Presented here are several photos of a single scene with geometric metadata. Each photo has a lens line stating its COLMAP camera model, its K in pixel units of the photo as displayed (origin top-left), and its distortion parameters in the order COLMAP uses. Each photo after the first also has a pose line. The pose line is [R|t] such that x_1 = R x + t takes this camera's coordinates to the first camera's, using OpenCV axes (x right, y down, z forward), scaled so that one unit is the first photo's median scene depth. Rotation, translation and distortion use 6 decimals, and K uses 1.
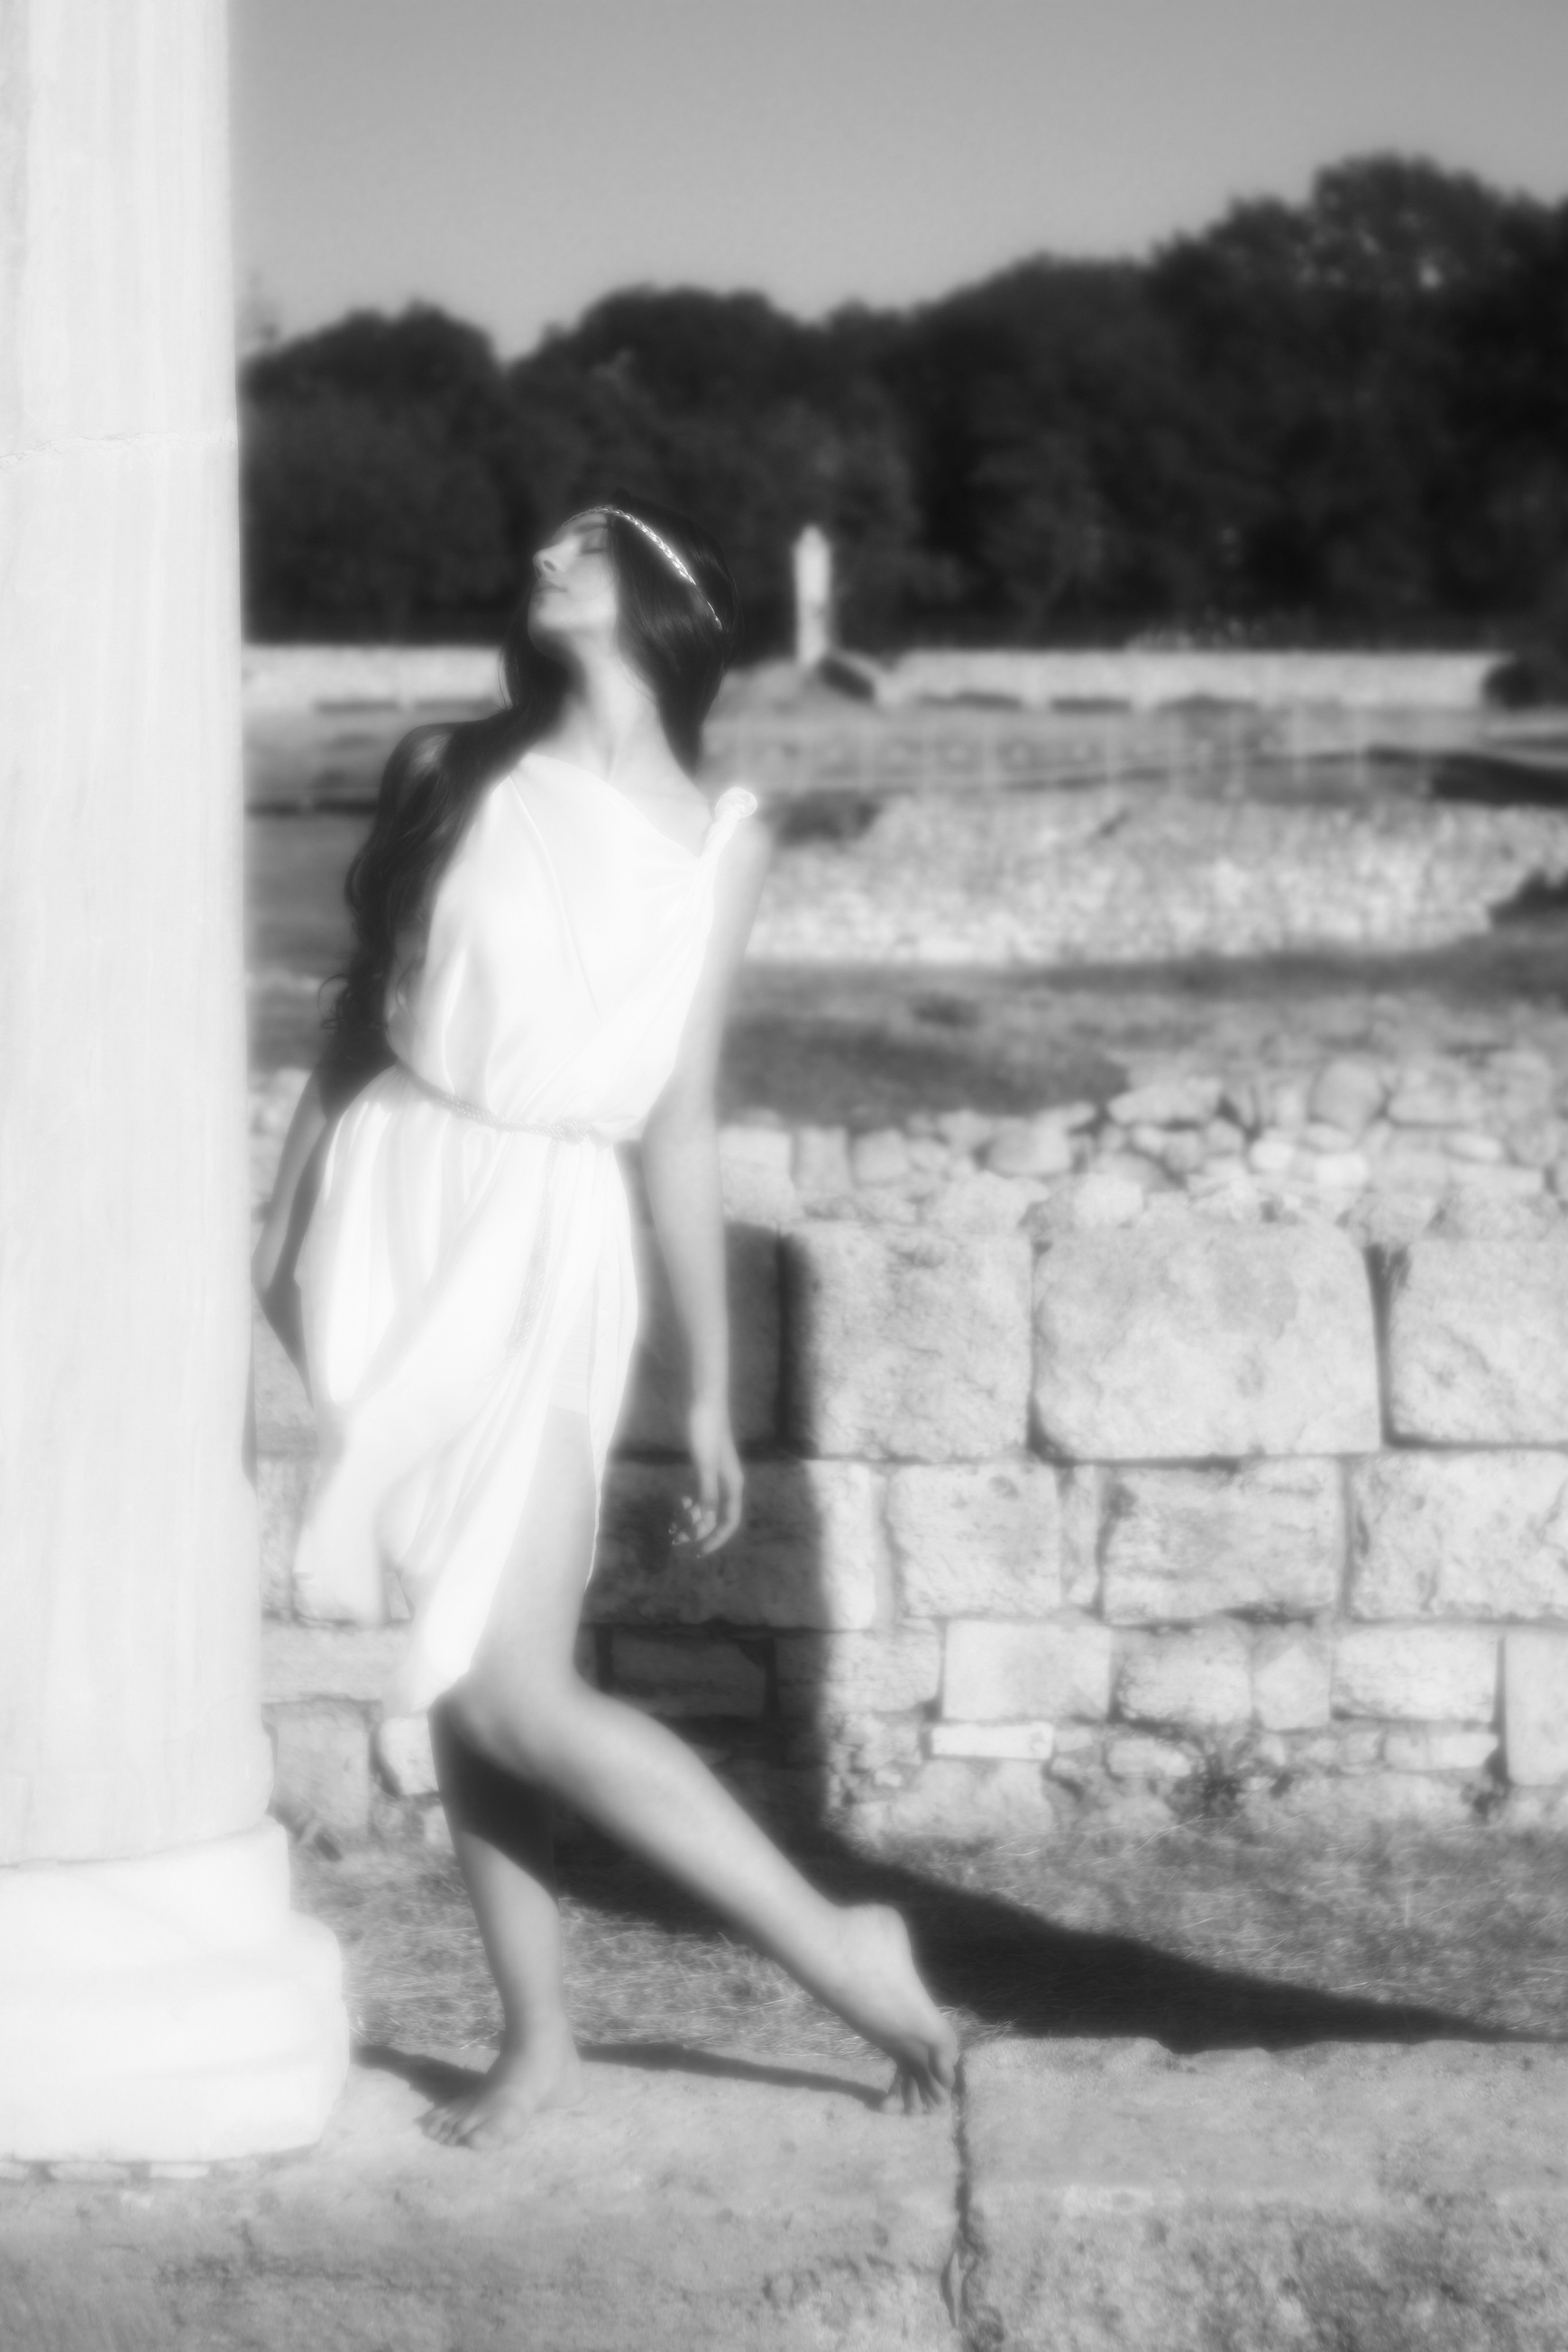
lens RADIAL K [[4737.7, 0, 784.0], [0, 4737.7, 1176.0], [0, 0, 1]] dist [0.012214, -0.338025]
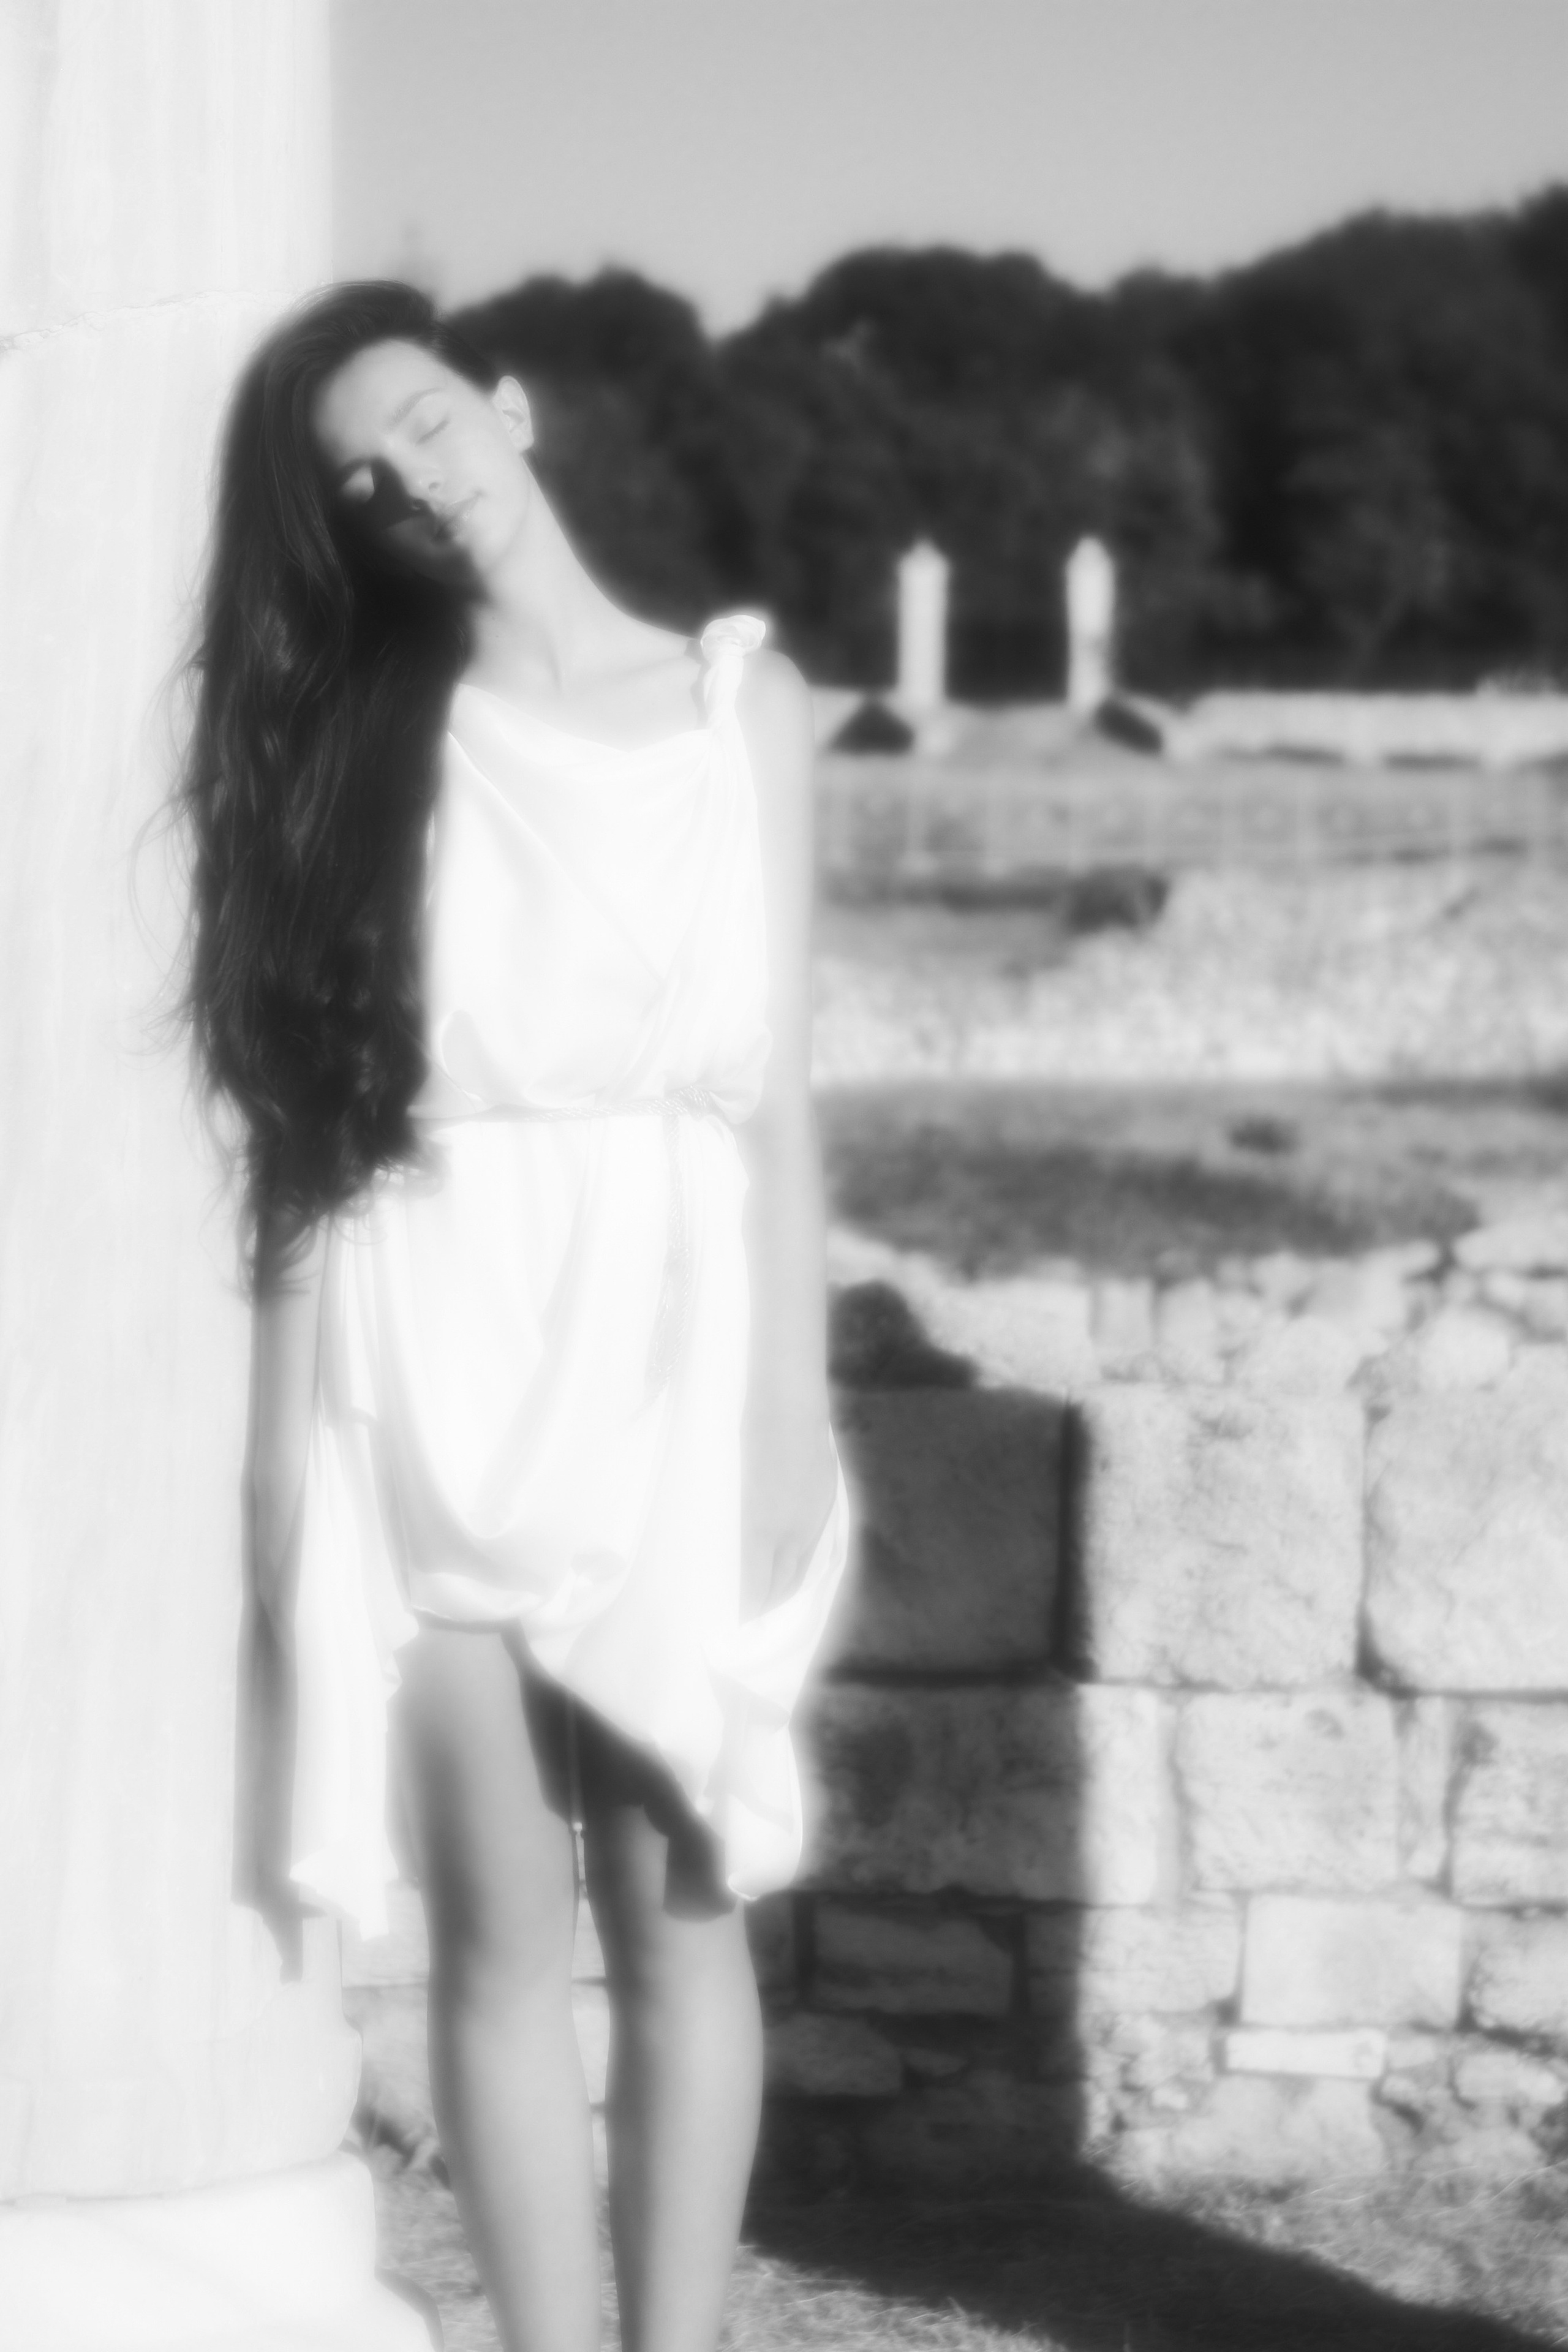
lens RADIAL K [[5800.4, 0, 774.6], [0, 5800.4, 1211.1], [0, 0, 1]] dist [-0.016361, 0.244957]
pose [[0.998821, 0.012701, -0.046859, 0.000050], [-0.013733, 0.999669, -0.021771, 0.003927], [0.046567, 0.022389, 0.998664, 0.049369]]
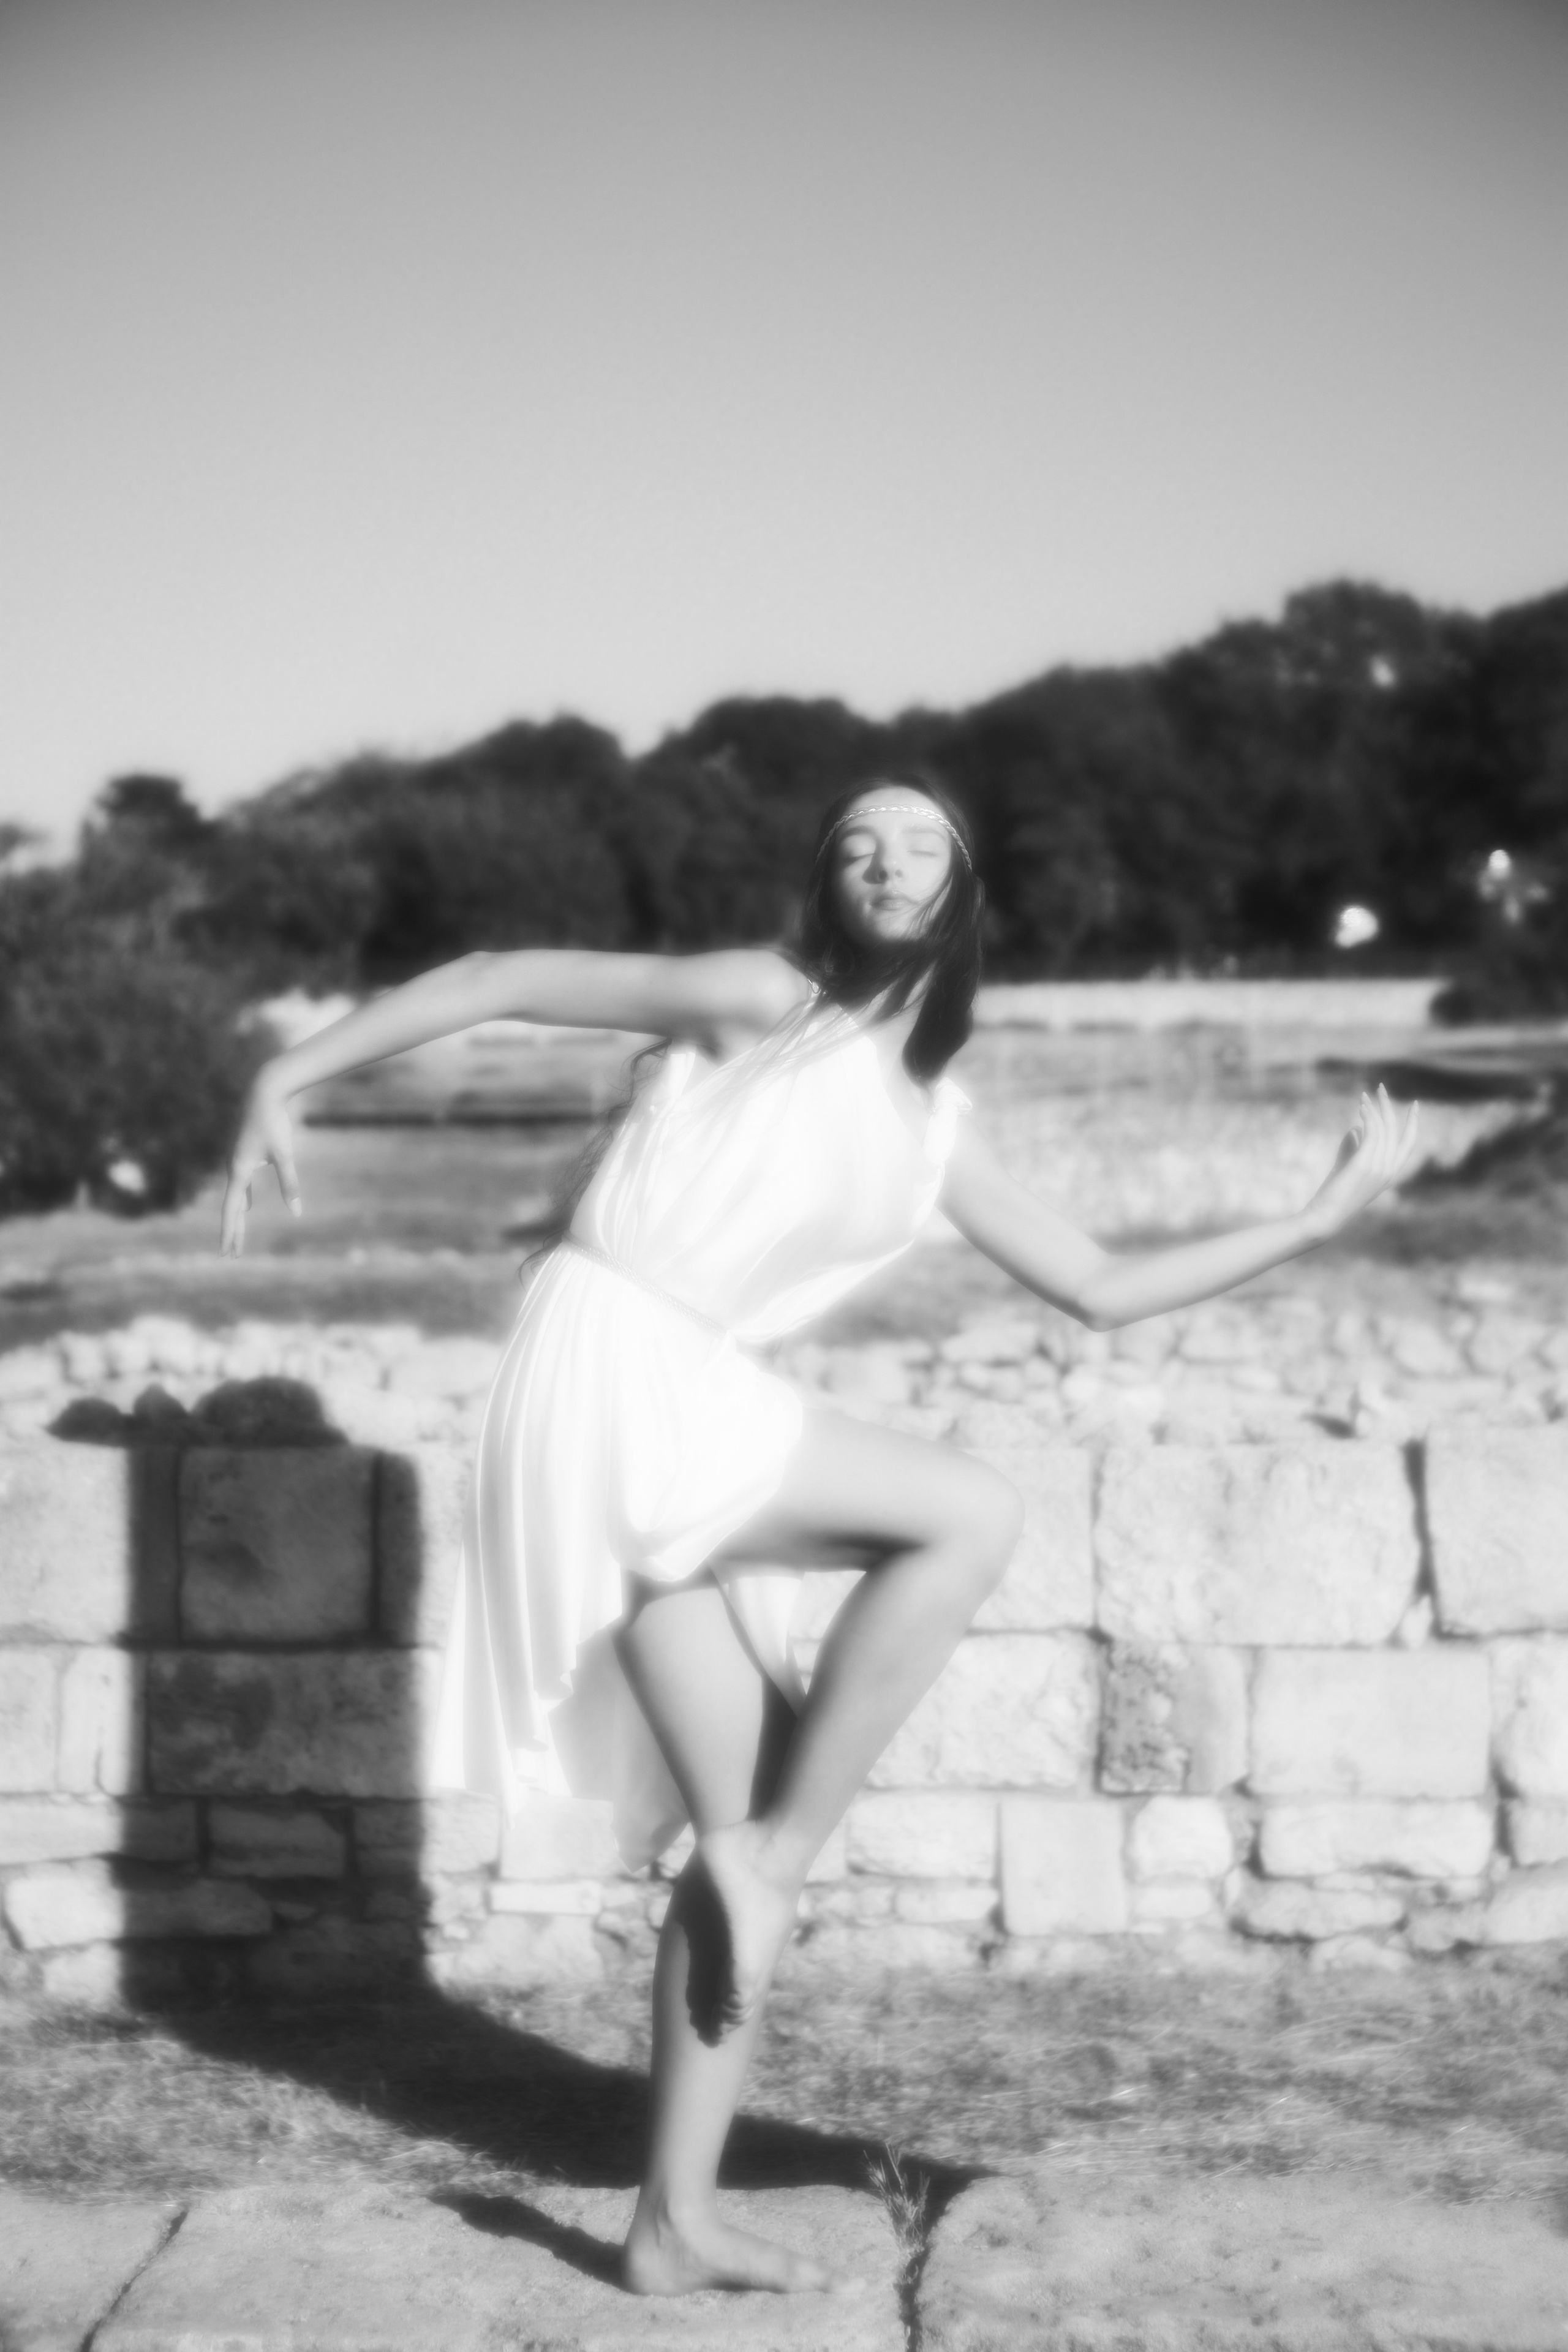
lens RADIAL K [[3857.0, 0, 784.0], [0, 3857.0, 1176.0], [0, 0, 1]] dist [-0.023456, 0.224584]
pose [[0.999254, -0.012006, -0.036715, 0.135530], [0.009659, 0.997938, -0.063447, 0.006489], [0.037401, 0.063045, 0.997310, 0.075675]]
